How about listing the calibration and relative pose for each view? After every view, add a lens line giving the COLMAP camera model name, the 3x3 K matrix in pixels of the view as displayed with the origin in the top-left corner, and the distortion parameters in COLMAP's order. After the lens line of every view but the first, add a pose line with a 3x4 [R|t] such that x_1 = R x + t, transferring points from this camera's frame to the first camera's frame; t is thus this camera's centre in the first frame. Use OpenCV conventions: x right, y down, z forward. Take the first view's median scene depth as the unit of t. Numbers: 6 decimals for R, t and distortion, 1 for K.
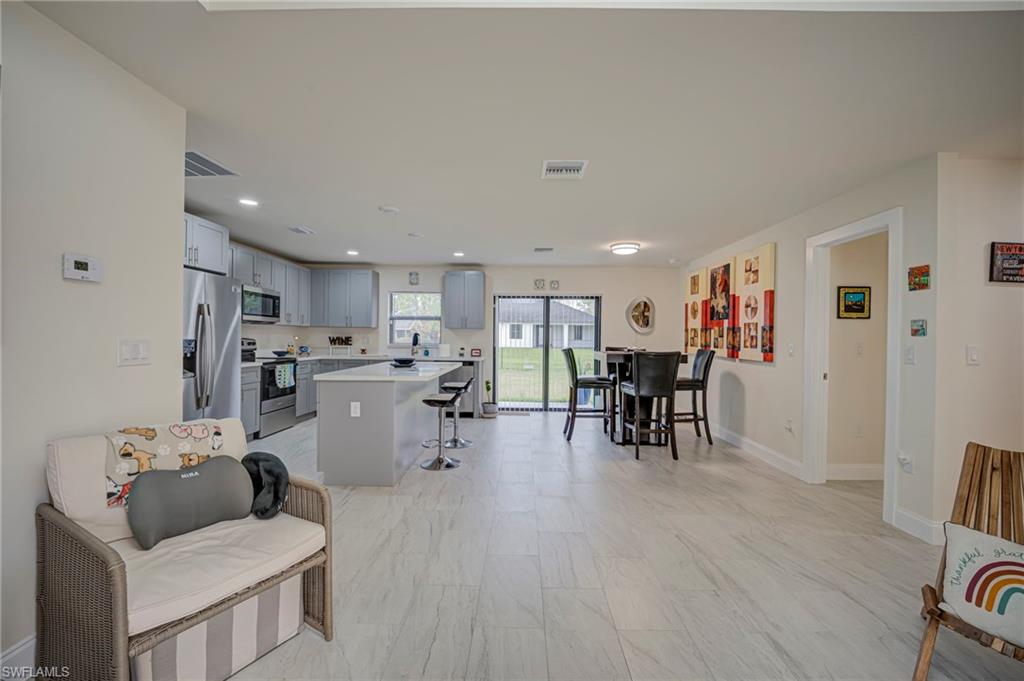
lens RADIAL K [[421.3, 0, 513.6], [0, 421.3, 339.6], [0, 0, 1]] dist [0.010211, -0.012952]
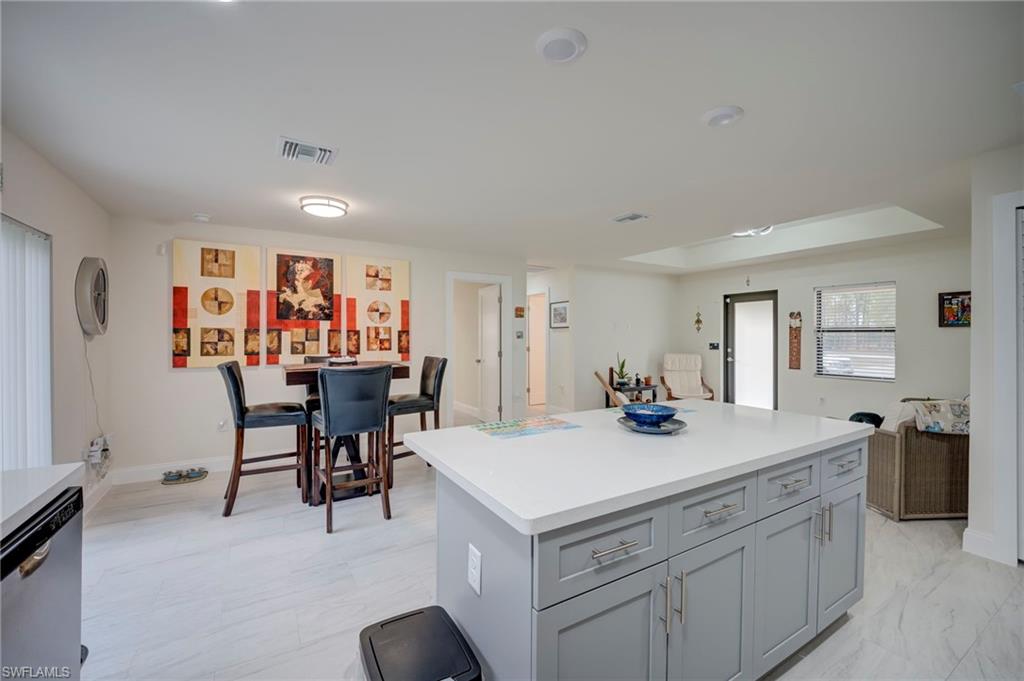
lens RADIAL K [[421.3, 0, 513.6], [0, 421.3, 339.6], [0, 0, 1]] dist [0.010211, -0.012952]
pose [[-0.533645, -0.016637, 0.845545, -0.446310], [0.002345, 0.999774, 0.021151, -0.025176], [-0.845706, 0.013270, -0.533485, 1.109809]]
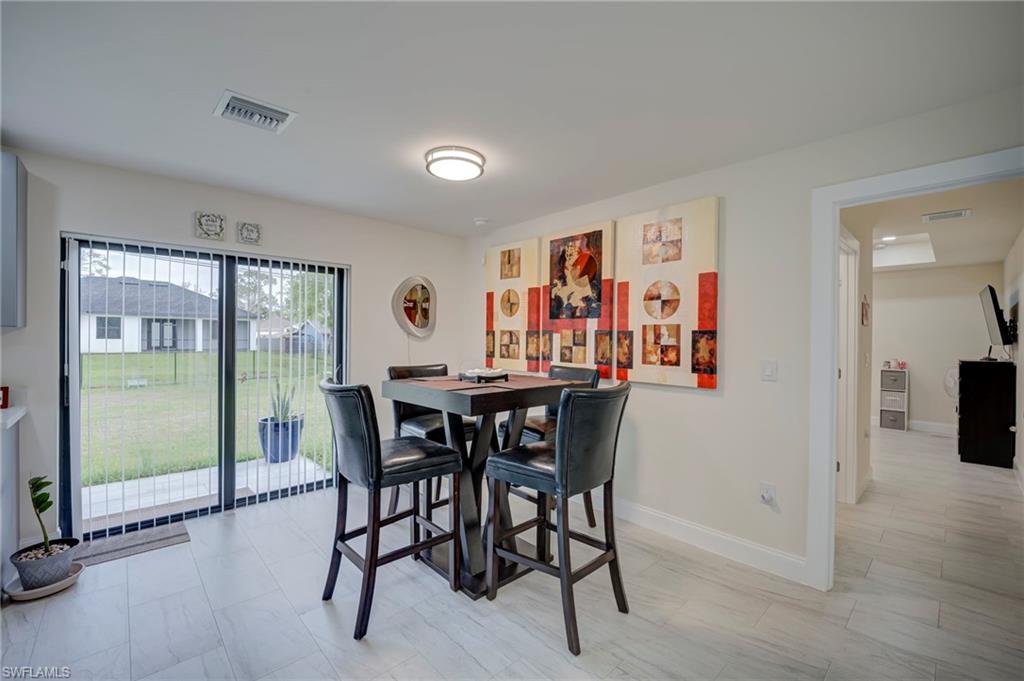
lens RADIAL K [[421.3, 0, 513.6], [0, 421.3, 339.6], [0, 0, 1]] dist [0.010211, -0.012952]
pose [[0.714312, -0.005822, 0.699803, -0.027723], [0.002903, 0.999981, 0.005356, -0.018796], [-0.699821, -0.001794, 0.714316, 0.612054]]
